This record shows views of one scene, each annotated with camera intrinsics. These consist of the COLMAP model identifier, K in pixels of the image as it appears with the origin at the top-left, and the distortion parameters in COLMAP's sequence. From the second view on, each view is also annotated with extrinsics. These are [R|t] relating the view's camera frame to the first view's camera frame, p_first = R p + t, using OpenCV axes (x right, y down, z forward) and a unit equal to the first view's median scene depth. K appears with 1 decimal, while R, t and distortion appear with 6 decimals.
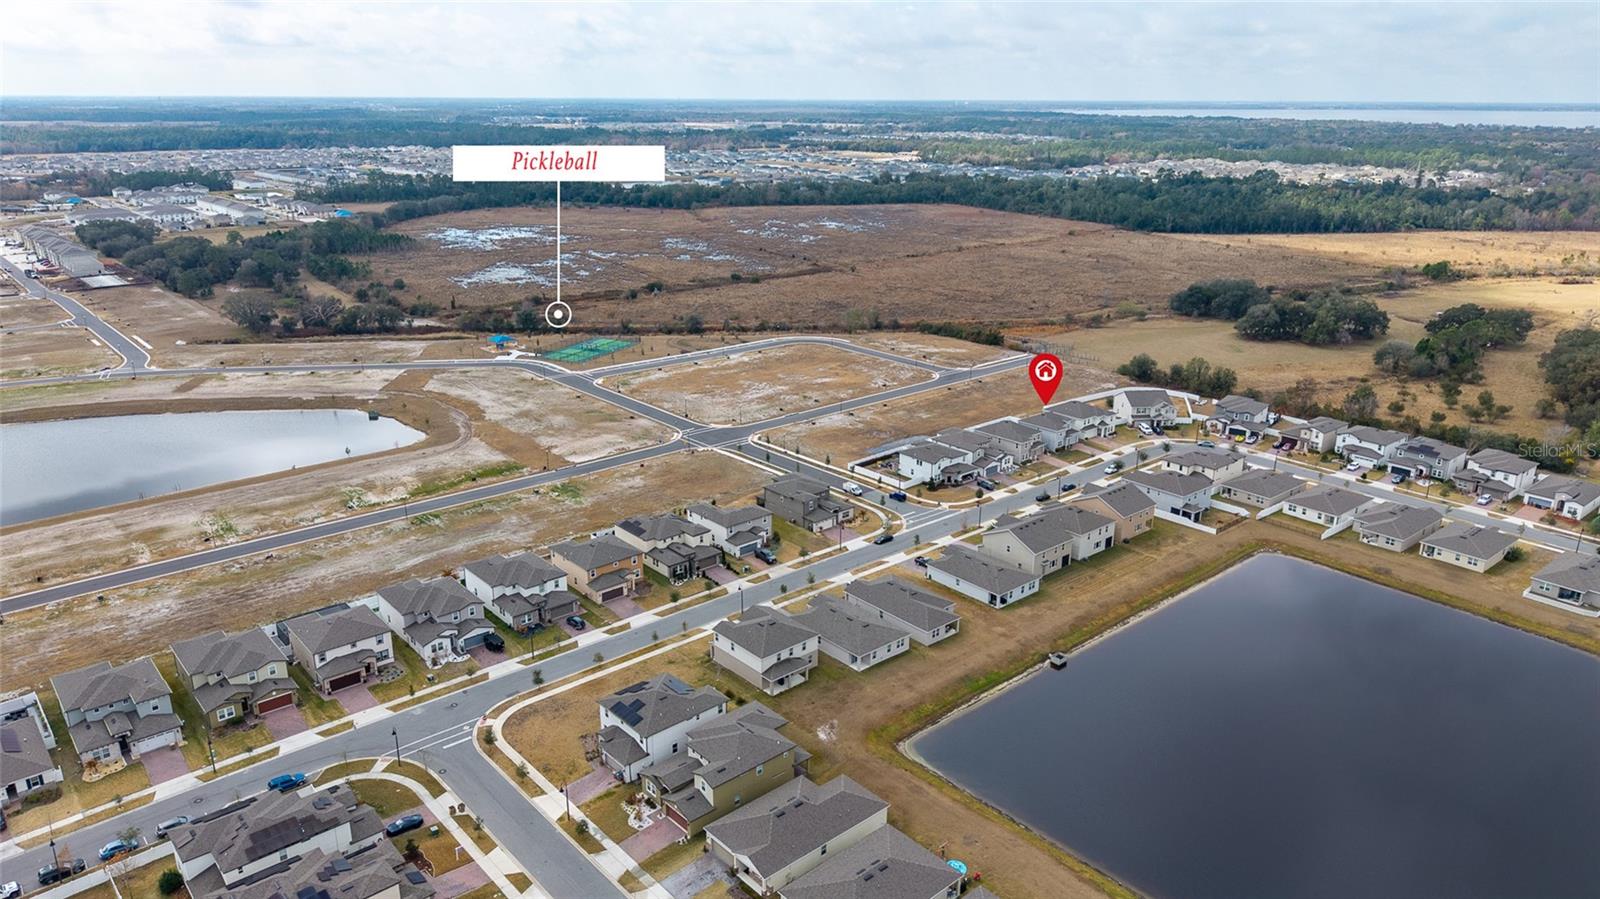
lens RADIAL K [[1086.1, 0, 802.8], [0, 1086.1, 448.8], [0, 0, 1]] dist [0.025513, -0.027856]
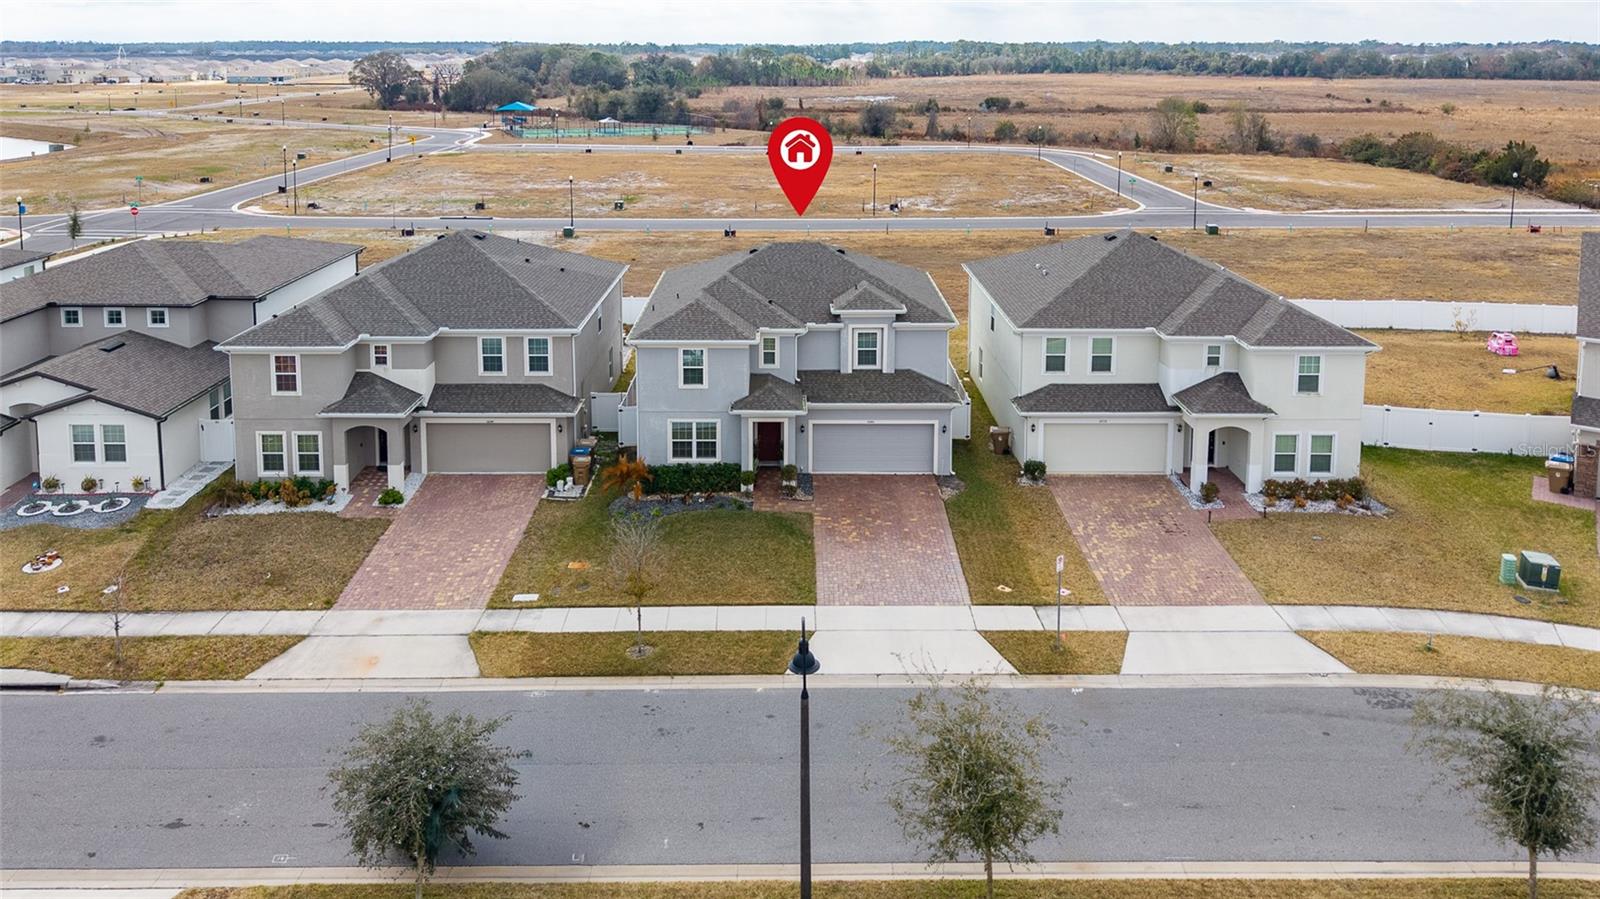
lens RADIAL K [[1086.1, 0, 801.0], [0, 1086.1, 365.2], [0, 0, 1]] dist [0.025513, -0.027856]
pose [[0.756486, 0.174114, -0.630408, 0.332310], [-0.197951, 0.979655, 0.033034, -0.021520], [0.623334, 0.099800, 0.775561, 0.896589]]
